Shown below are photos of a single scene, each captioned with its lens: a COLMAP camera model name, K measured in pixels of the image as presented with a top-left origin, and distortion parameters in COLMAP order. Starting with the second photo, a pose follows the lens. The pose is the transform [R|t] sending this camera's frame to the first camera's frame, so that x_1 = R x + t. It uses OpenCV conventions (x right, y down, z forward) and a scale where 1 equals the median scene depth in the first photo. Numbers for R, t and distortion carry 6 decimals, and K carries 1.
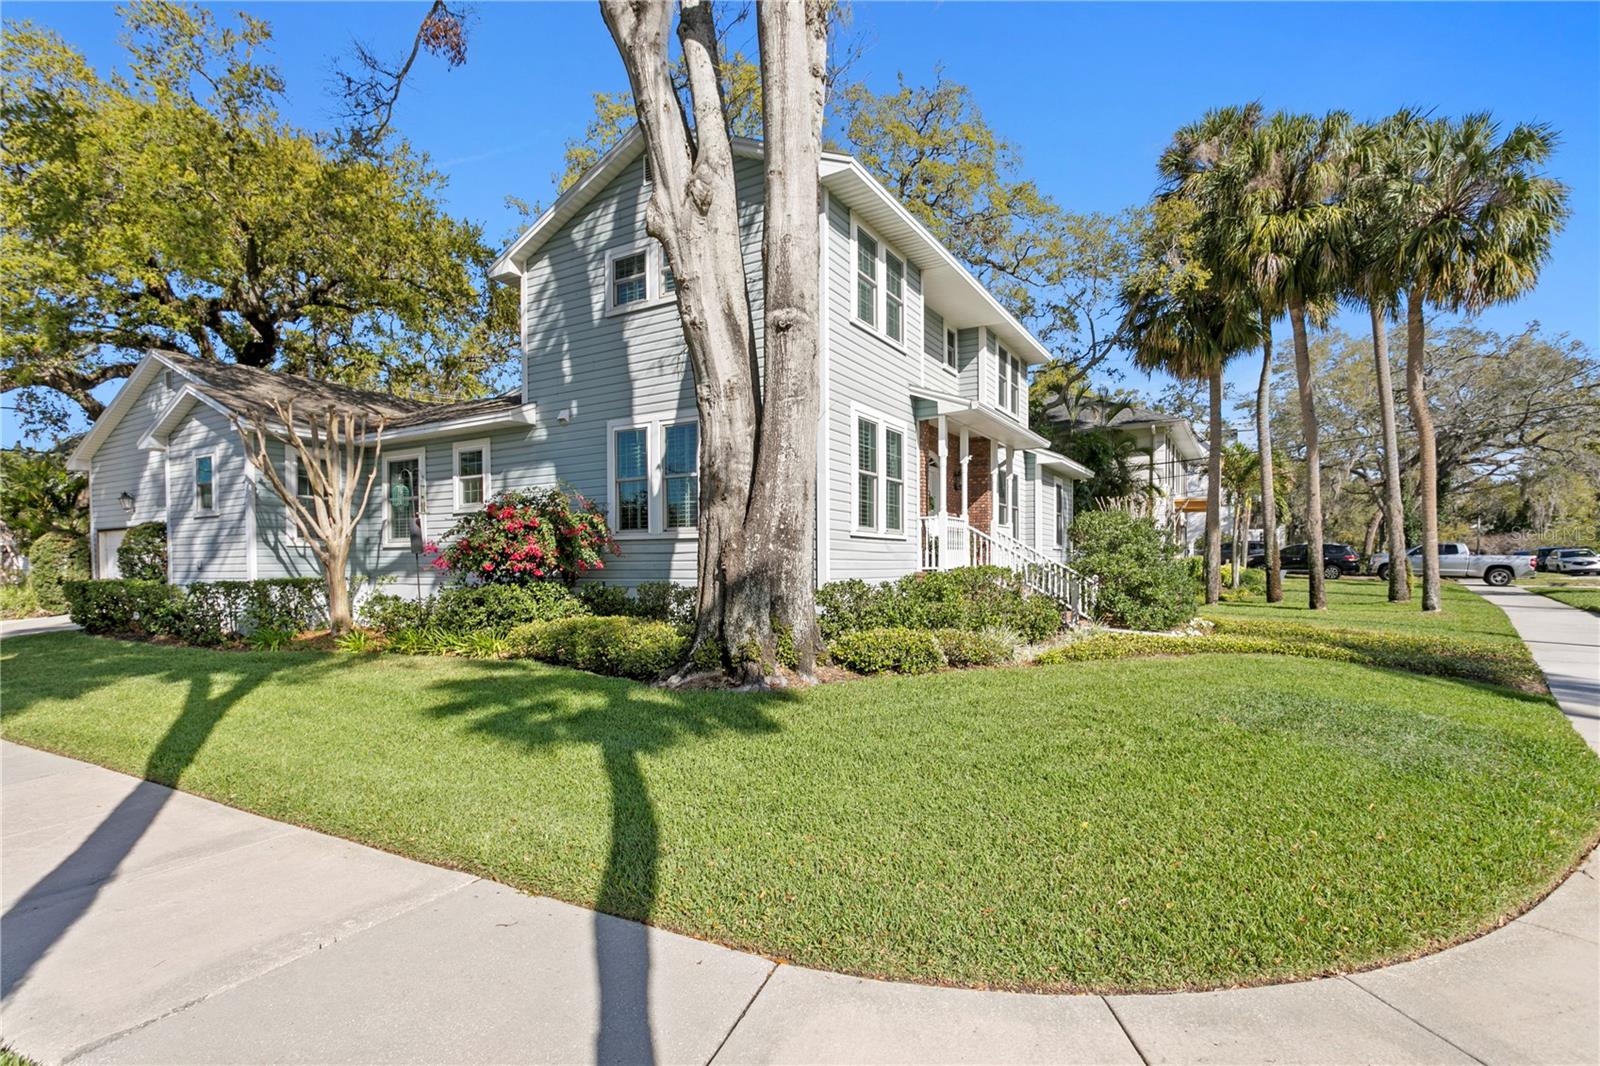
lens RADIAL K [[765.6, 0, 800.7], [0, 765.6, 575.3], [0, 0, 1]] dist [0.011718, -0.000413]
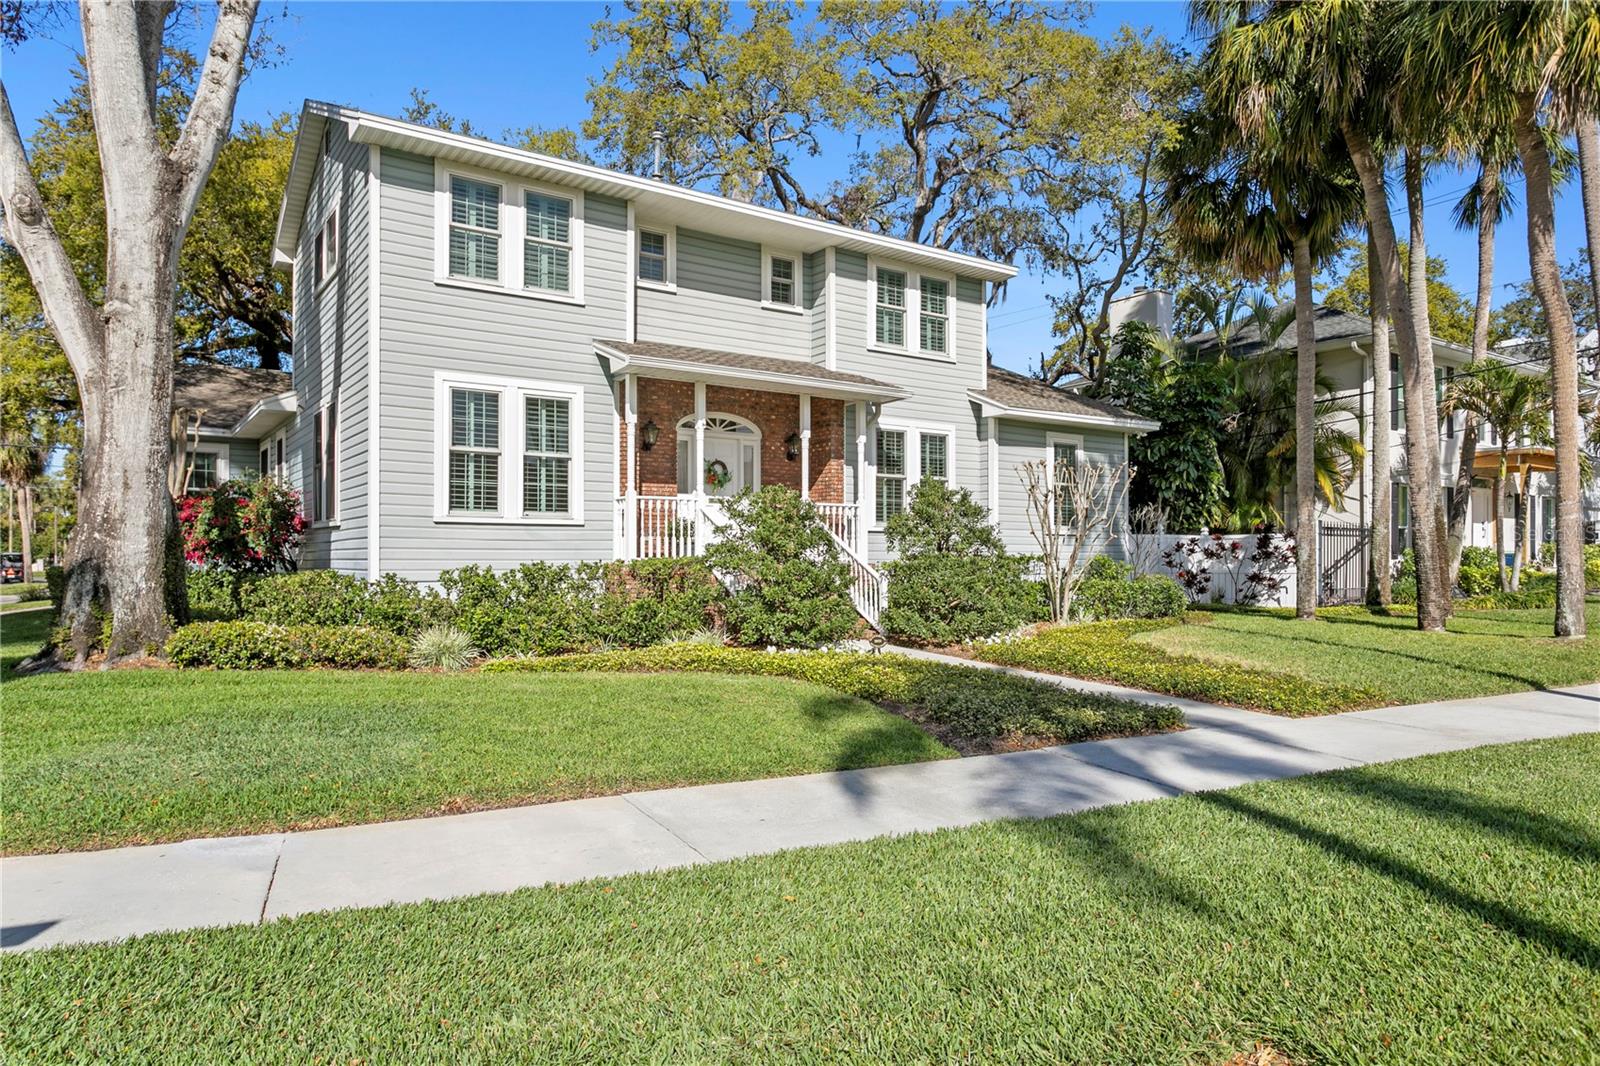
lens RADIAL K [[1010.9, 0, 793.6], [0, 1010.9, 543.4], [0, 0, 1]] dist [0.030355, -0.000254]
pose [[0.911156, -0.003579, -0.412046, 0.872196], [-0.007890, 0.999627, -0.026131, 0.000696], [0.411986, 0.027060, 0.910788, 0.090750]]
